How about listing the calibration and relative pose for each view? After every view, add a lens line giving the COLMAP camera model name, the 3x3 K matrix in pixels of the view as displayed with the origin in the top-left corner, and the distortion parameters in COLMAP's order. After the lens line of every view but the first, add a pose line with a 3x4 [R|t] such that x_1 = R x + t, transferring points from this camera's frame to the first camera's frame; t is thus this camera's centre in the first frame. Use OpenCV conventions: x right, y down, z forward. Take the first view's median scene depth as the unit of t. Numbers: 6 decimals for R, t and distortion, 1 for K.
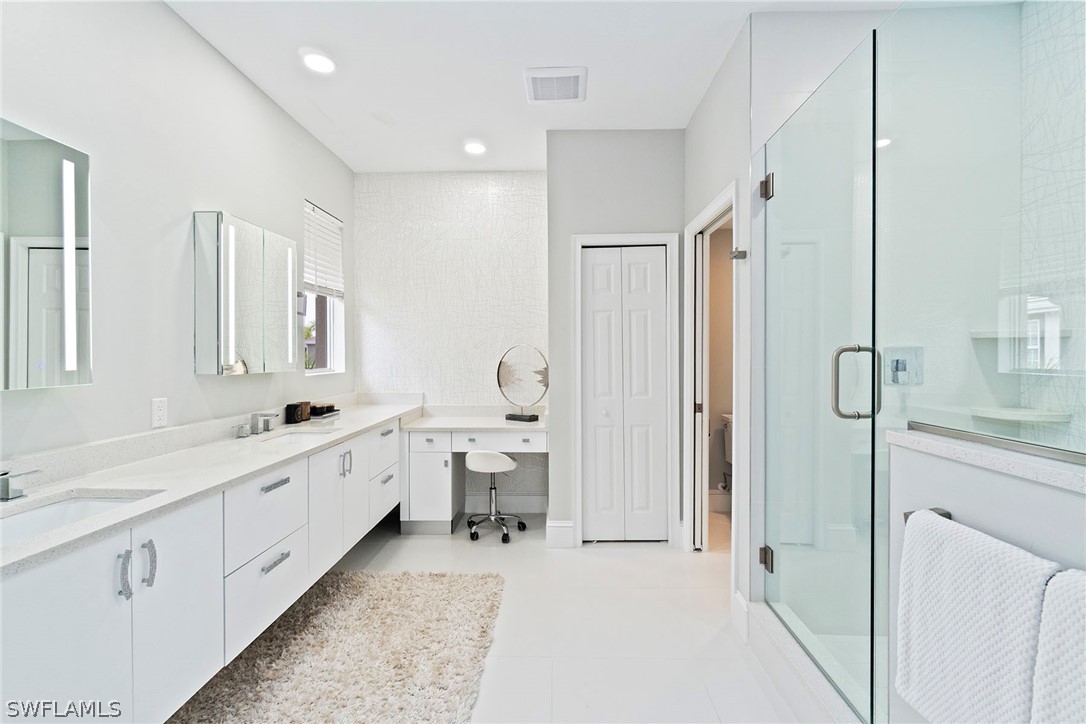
lens RADIAL K [[467.6, 0, 545.3], [0, 467.6, 357.6], [0, 0, 1]] dist [-0.005480, 0.001080]
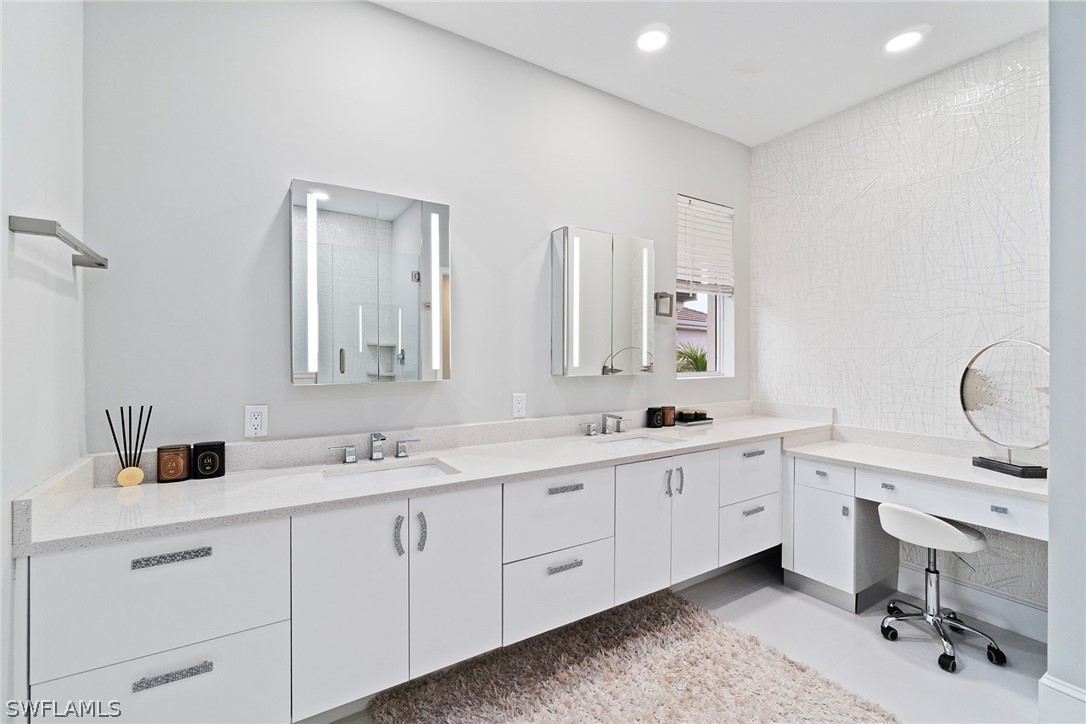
lens RADIAL K [[467.6, 0, 540.9], [0, 467.6, 359.9], [0, 0, 1]] dist [-0.005480, 0.001080]
pose [[0.551084, 0.007779, -0.834413, 0.126145], [-0.006007, 0.999968, 0.005355, -0.003597], [0.834428, 0.002061, 0.551113, 0.233790]]
